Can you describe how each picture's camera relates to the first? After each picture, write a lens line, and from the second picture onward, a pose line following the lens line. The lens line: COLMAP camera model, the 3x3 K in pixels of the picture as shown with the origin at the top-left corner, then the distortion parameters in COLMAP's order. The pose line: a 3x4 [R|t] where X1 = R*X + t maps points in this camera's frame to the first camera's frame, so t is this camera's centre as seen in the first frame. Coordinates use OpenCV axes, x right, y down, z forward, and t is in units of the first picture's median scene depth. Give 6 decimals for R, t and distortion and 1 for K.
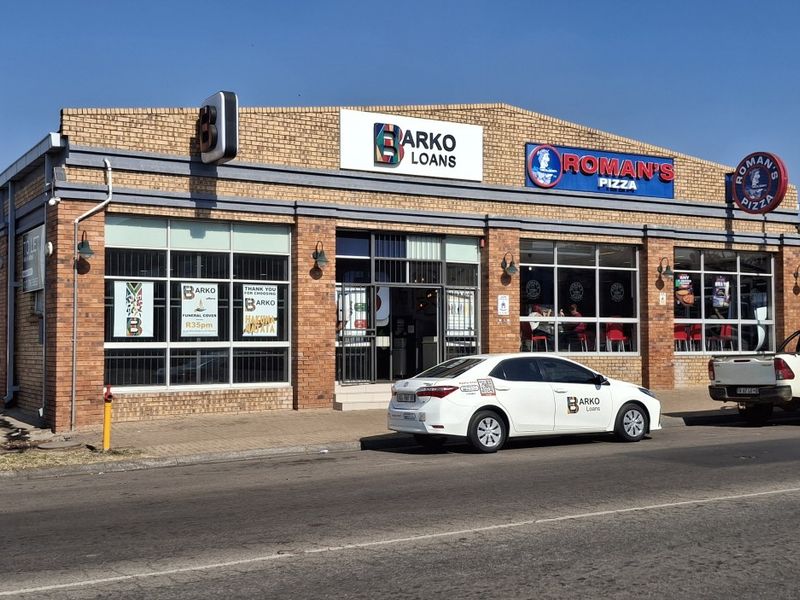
lens RADIAL K [[999.7, 0, 390.2], [0, 999.7, 301.0], [0, 0, 1]] dist [0.300205, -1.024359]
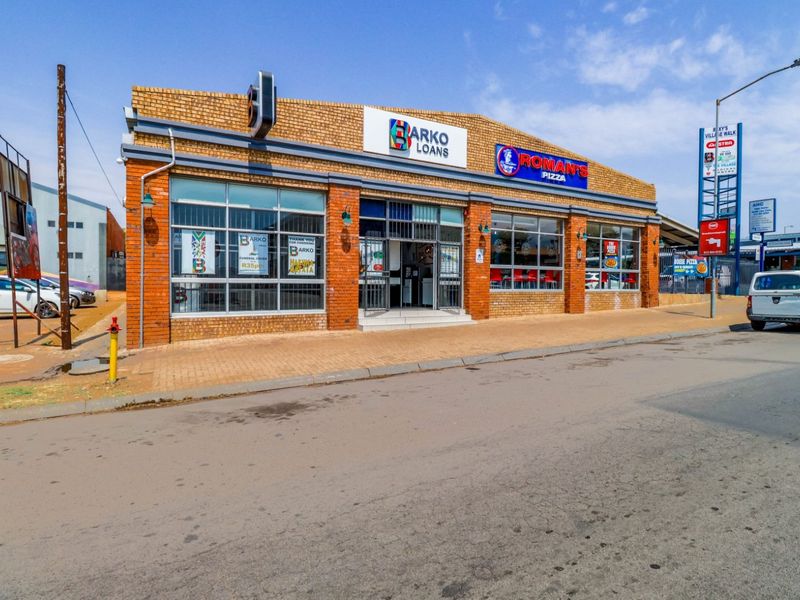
lens RADIAL K [[428.8, 0, 401.4], [0, 428.8, 294.2], [0, 0, 1]] dist [-0.000238, -0.011616]
pose [[0.999895, 0.010286, -0.010224, 0.008762], [-0.009585, 0.997744, 0.066446, 0.021113], [0.010884, -0.066341, 0.997738, 0.428247]]
